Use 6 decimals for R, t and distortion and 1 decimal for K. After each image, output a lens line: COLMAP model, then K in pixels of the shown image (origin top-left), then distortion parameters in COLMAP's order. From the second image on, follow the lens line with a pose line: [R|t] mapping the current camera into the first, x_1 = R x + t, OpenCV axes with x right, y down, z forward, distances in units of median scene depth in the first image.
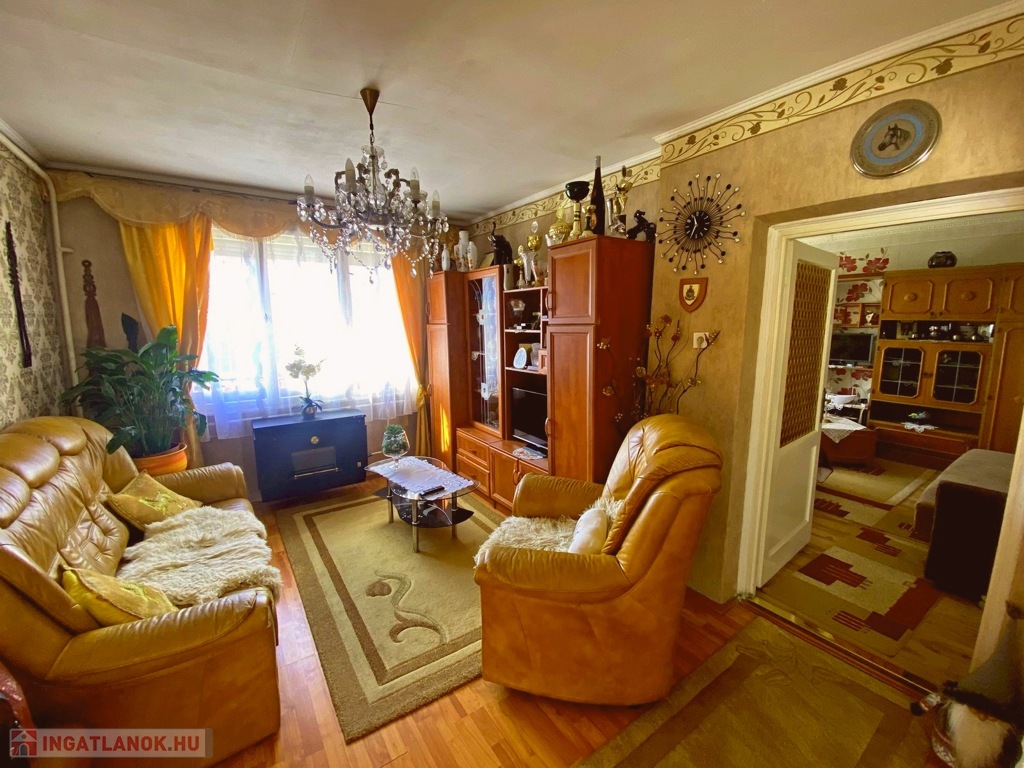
lens RADIAL K [[406.3, 0, 510.2], [0, 406.3, 383.3], [0, 0, 1]] dist [-0.027836, -0.003119]
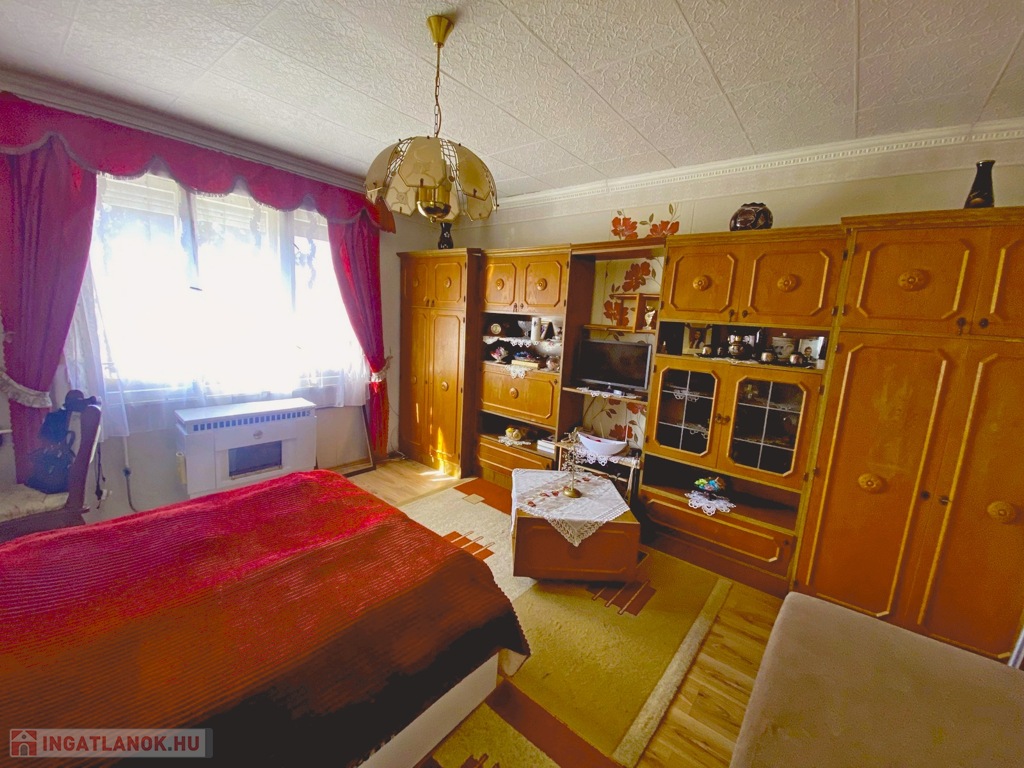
lens RADIAL K [[406.3, 0, 503.9], [0, 406.3, 387.5], [0, 0, 1]] dist [-0.027836, -0.003119]
pose [[0.957291, 0.012831, 0.288840, 0.566925], [-0.019533, 0.999602, 0.020331, -0.071737], [-0.288464, -0.025105, 0.957162, 0.509654]]
